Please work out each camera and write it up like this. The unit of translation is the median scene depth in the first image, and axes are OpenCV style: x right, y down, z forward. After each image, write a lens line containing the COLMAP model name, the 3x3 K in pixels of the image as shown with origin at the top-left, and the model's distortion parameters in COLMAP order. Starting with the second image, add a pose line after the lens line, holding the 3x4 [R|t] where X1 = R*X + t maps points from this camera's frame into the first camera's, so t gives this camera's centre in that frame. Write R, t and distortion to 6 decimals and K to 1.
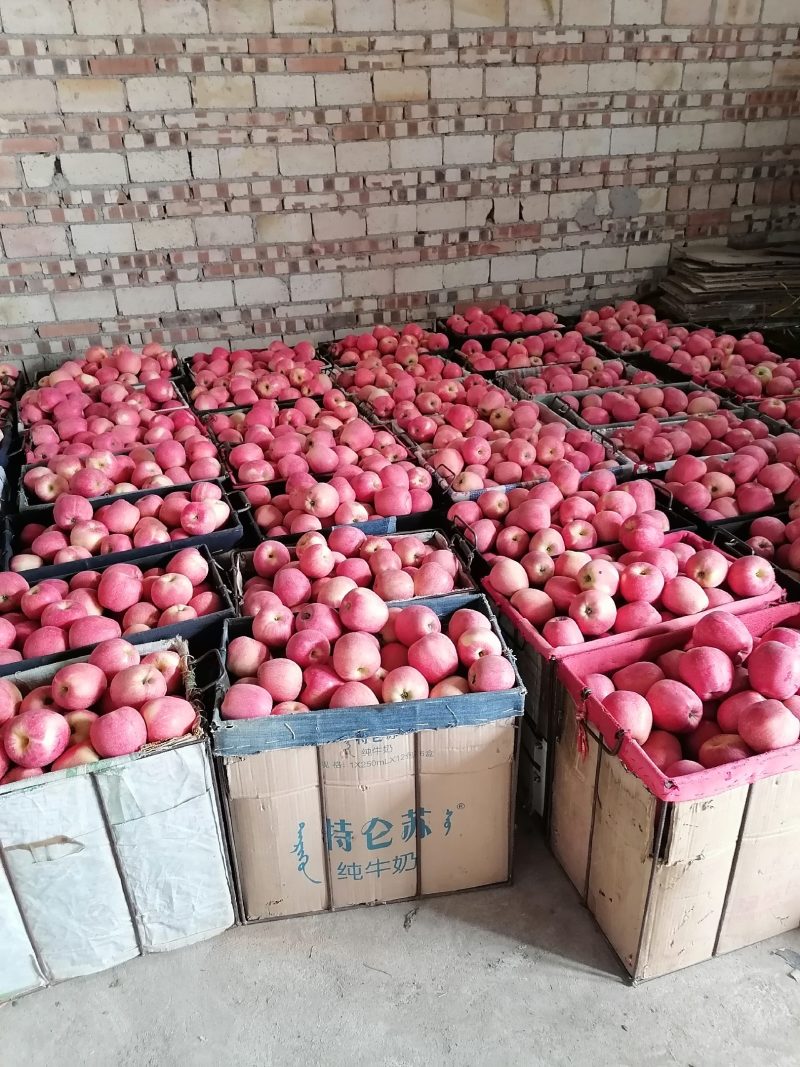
lens RADIAL K [[835.8, 0, 400.0], [0, 835.8, 533.5], [0, 0, 1]] dist [0.000720, 0.000722]
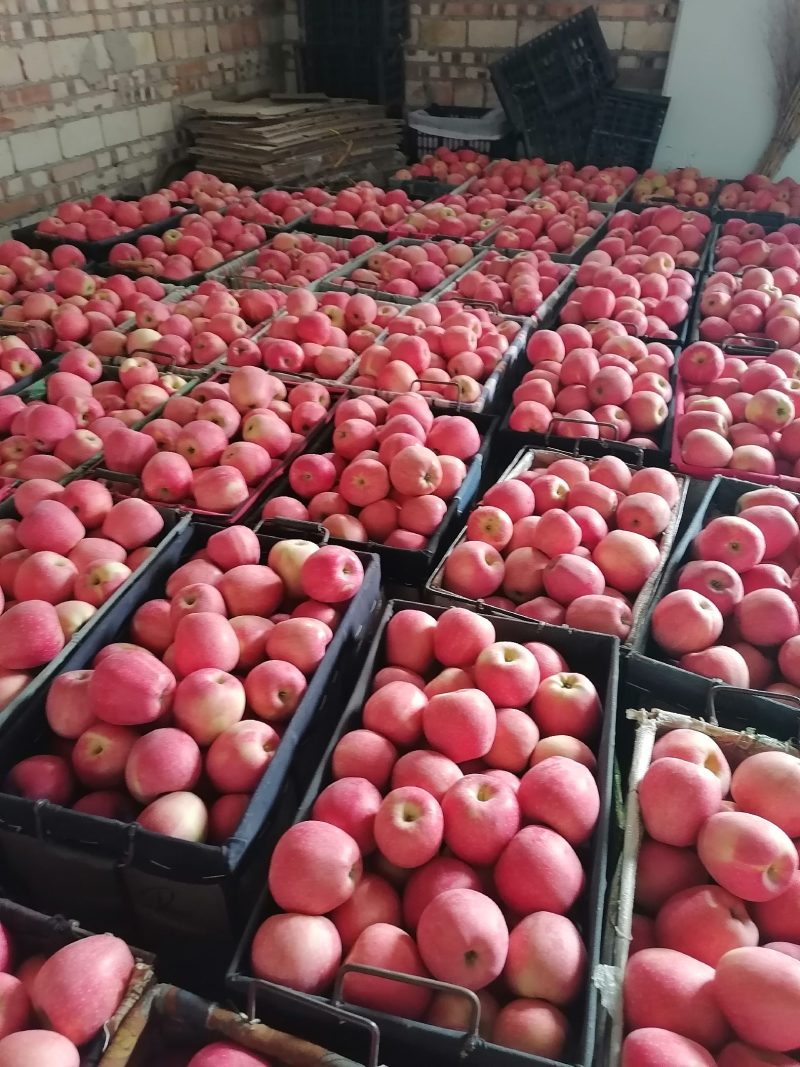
lens RADIAL K [[835.8, 0, 400.0], [0, 835.8, 533.5], [0, 0, 1]] dist [0.000720, 0.000722]
pose [[0.650775, -0.406120, 0.641529, -0.267865], [0.328556, 0.912350, 0.244273, -0.077118], [-0.684503, 0.051811, 0.727167, 0.245243]]
